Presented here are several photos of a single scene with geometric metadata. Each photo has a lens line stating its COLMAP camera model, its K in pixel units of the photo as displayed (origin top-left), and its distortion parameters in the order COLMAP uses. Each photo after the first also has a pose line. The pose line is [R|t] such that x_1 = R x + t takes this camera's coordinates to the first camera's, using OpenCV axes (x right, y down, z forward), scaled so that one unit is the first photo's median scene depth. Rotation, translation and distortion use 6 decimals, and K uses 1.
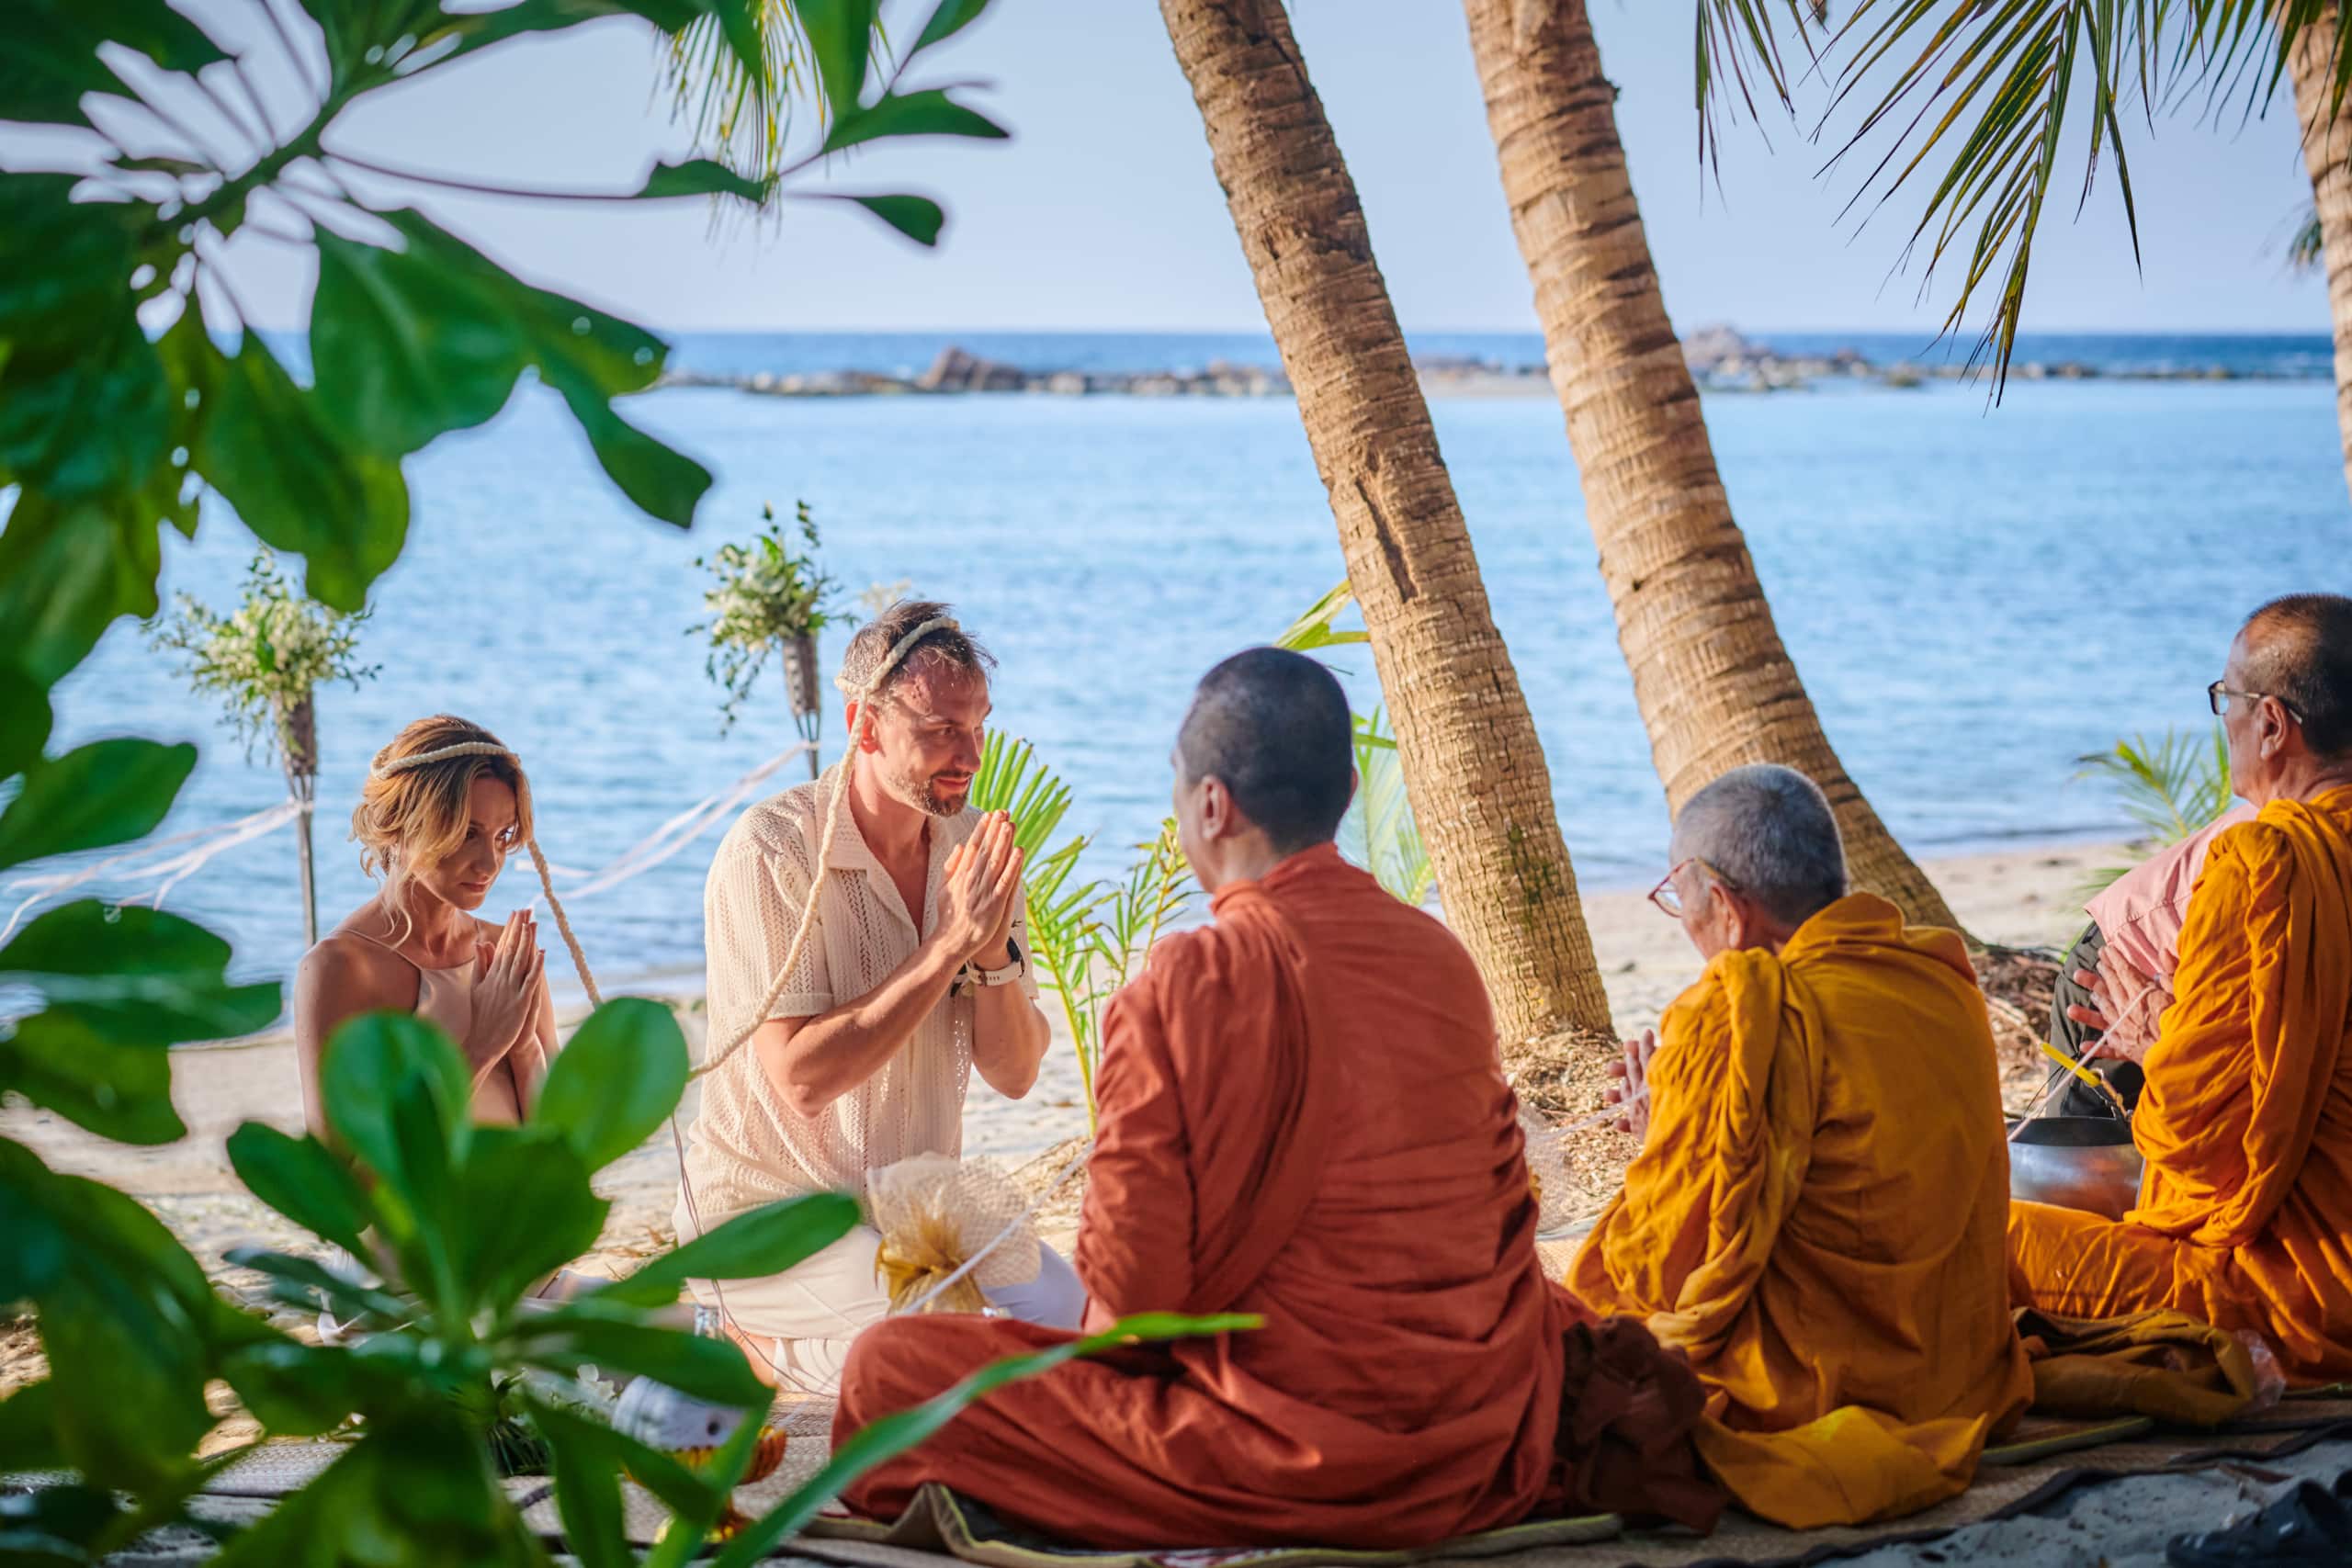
lens RADIAL K [[6445.4, 0, 1176.0], [0, 6445.4, 784.0], [0, 0, 1]] dist [-0.063301, 0.335744]
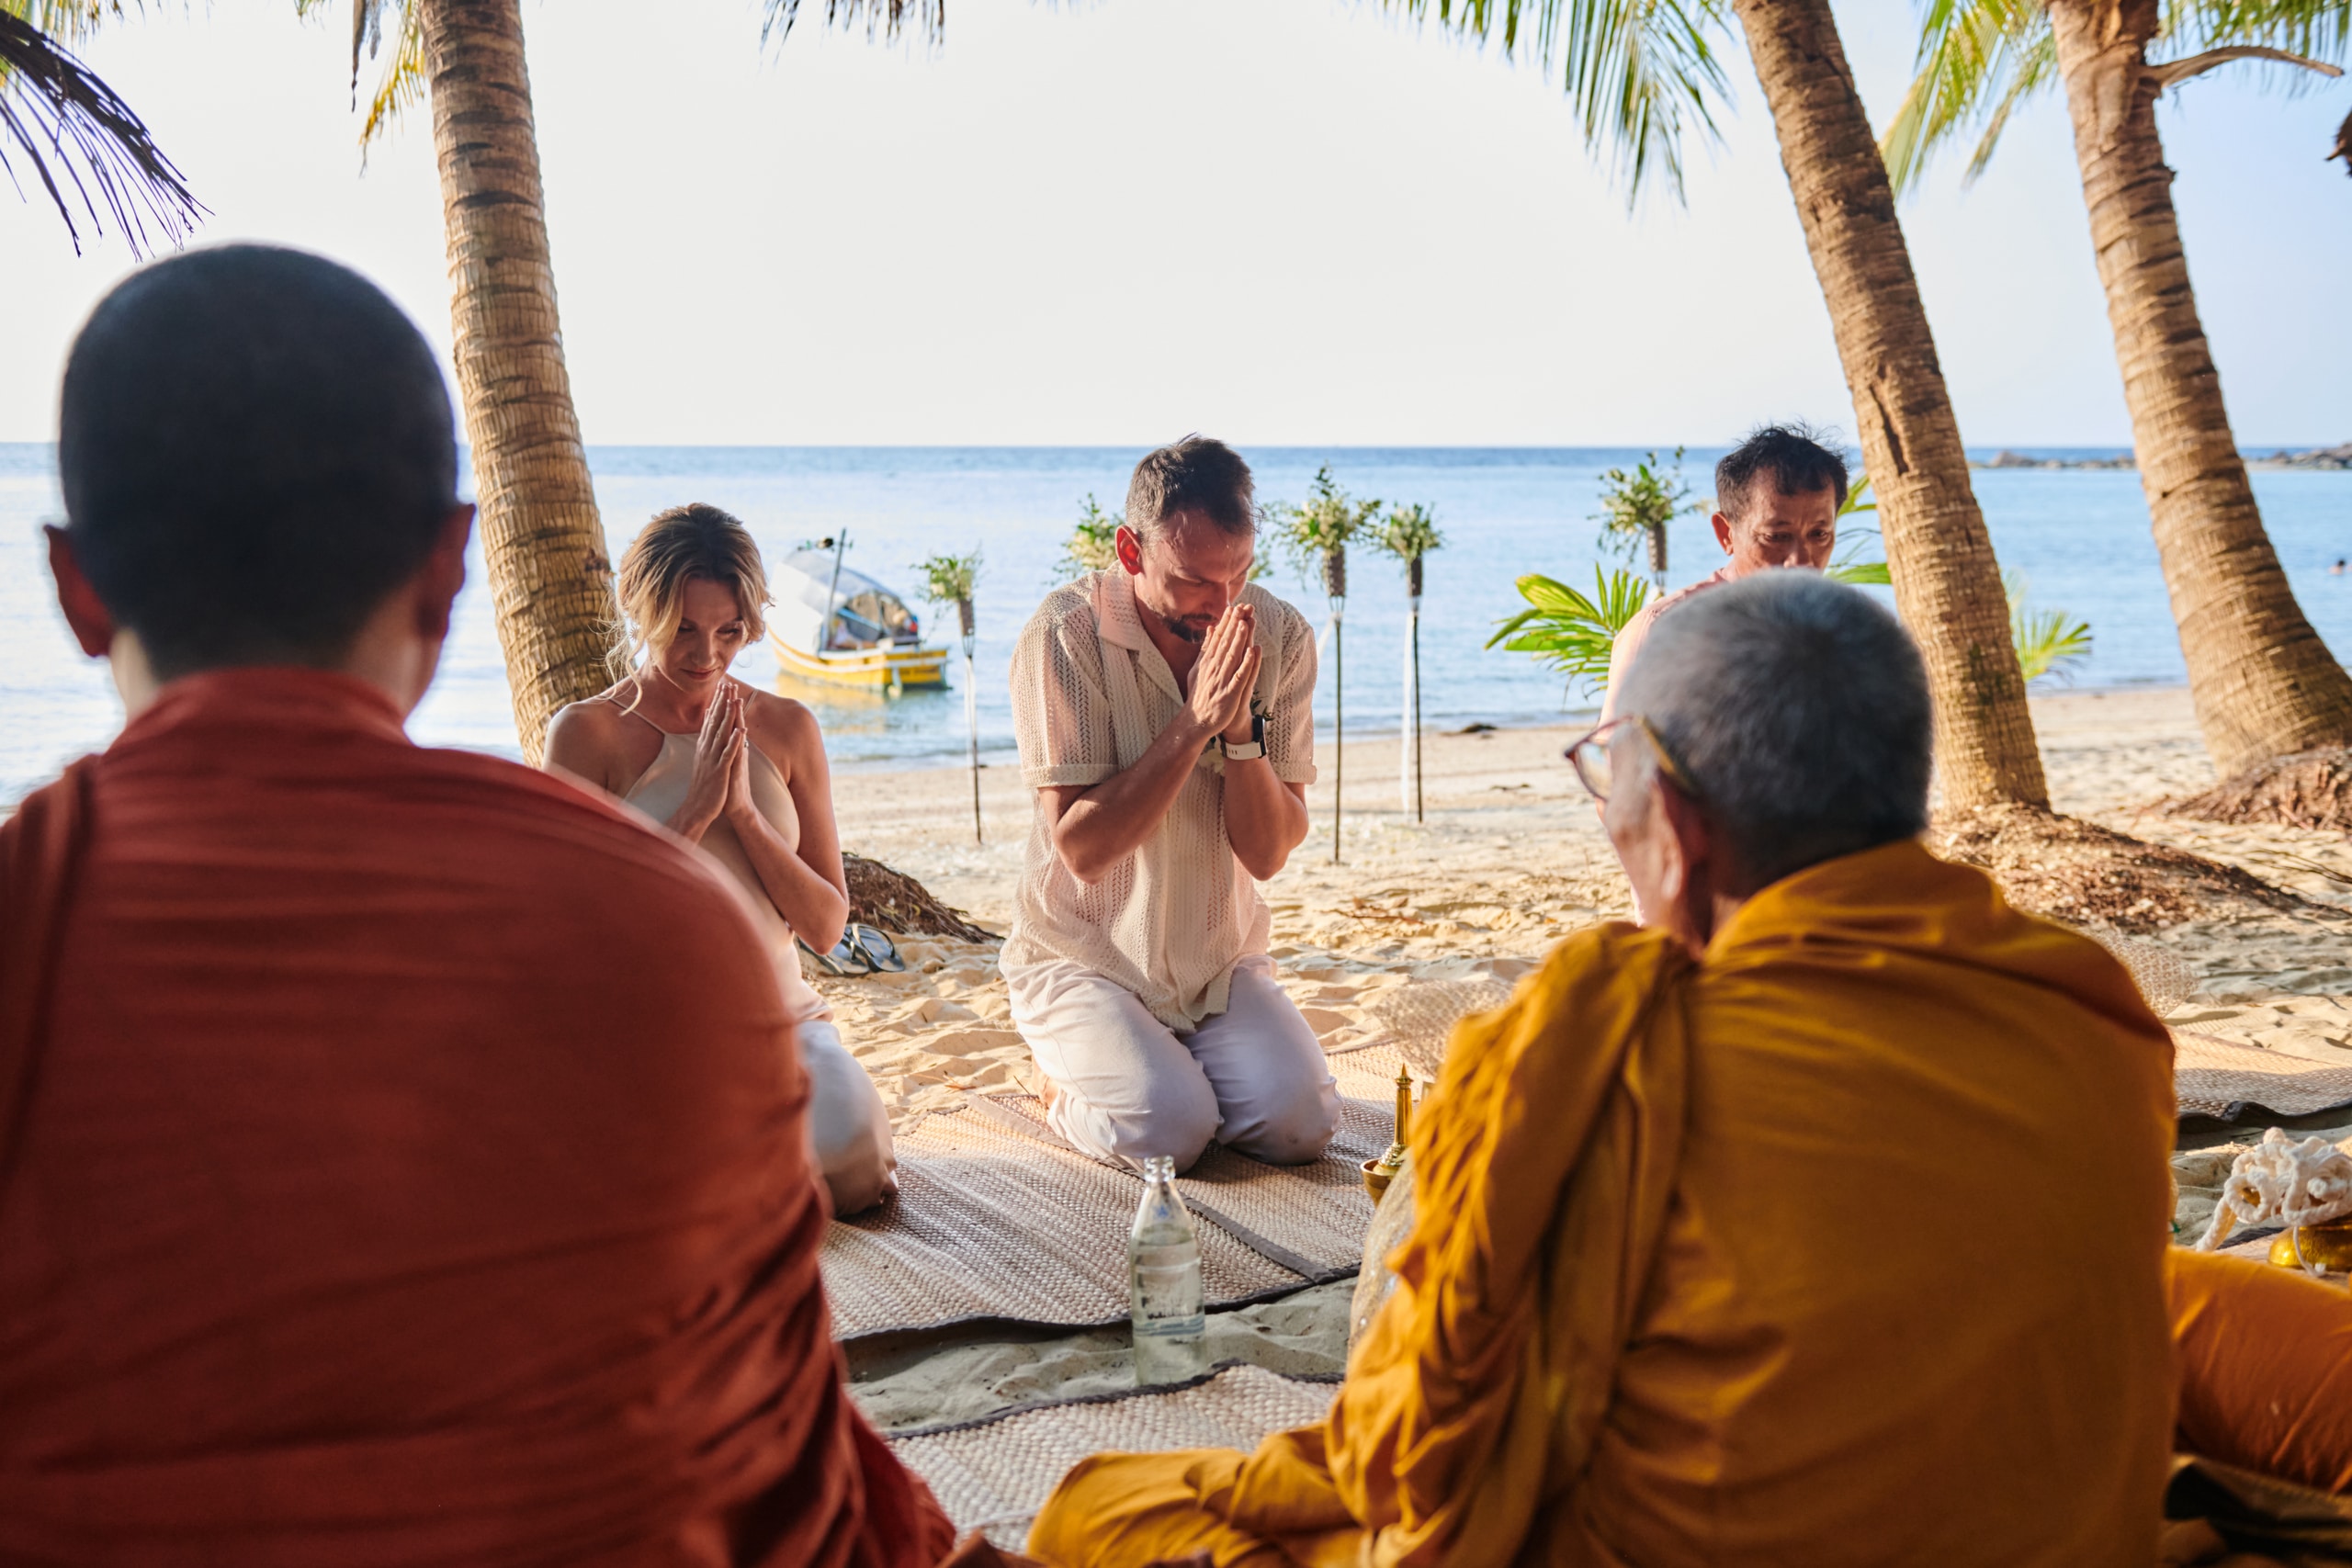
lens RADIAL K [[2266.4, 0, 1176.0], [0, 2266.4, 784.0], [0, 0, 1]] dist [0.006040, 0.002902]
pose [[0.923113, 0.056800, -0.380311, 0.079005], [-0.028592, 0.996431, 0.079418, 0.002412], [0.383465, -0.062438, 0.921443, 0.499131]]
